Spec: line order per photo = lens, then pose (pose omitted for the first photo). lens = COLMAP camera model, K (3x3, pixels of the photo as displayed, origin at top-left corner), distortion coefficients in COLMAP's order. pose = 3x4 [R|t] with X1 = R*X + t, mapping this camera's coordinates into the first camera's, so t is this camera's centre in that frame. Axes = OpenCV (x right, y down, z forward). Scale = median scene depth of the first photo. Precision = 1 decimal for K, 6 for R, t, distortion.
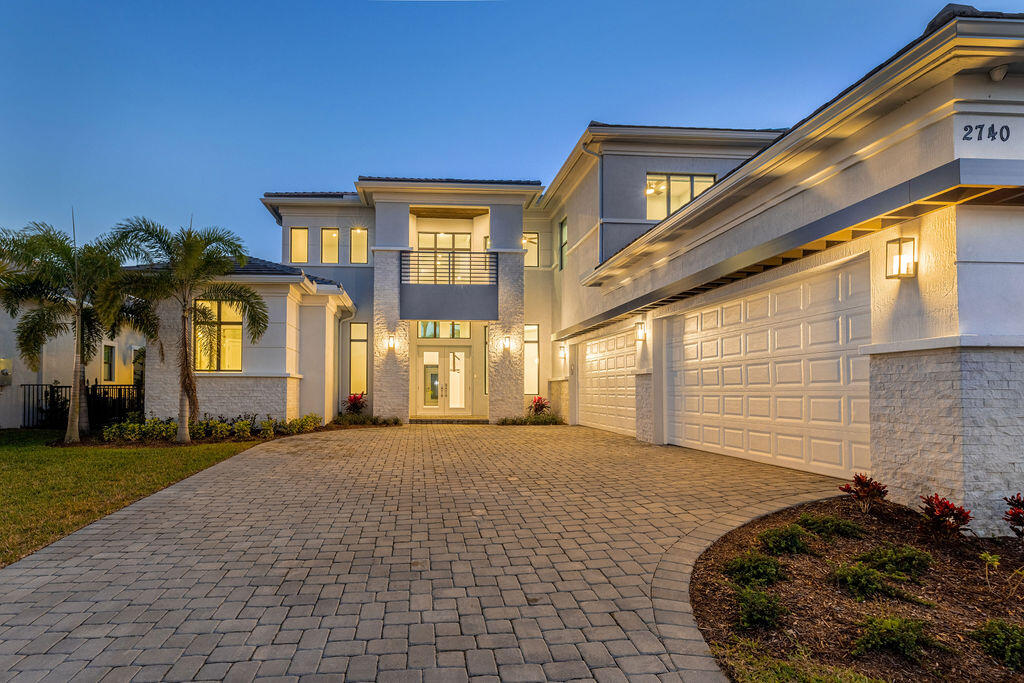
lens RADIAL K [[459.7, 0, 457.2], [0, 459.7, 382.1], [0, 0, 1]] dist [0.005488, 0.001061]
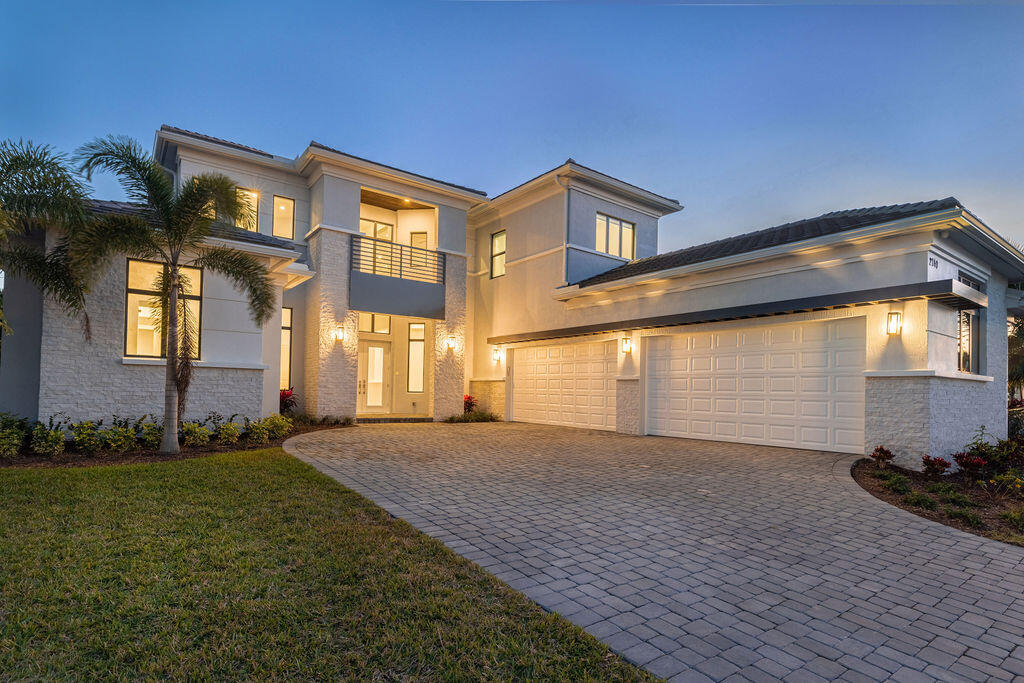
lens RADIAL K [[459.7, 0, 497.0], [0, 459.7, 387.0], [0, 0, 1]] dist [0.005488, 0.001061]
pose [[0.868398, 0.020098, 0.495460, -0.319988], [-0.028958, 0.999529, 0.010208, -0.000019], [-0.495021, -0.023212, 0.868571, 0.055668]]
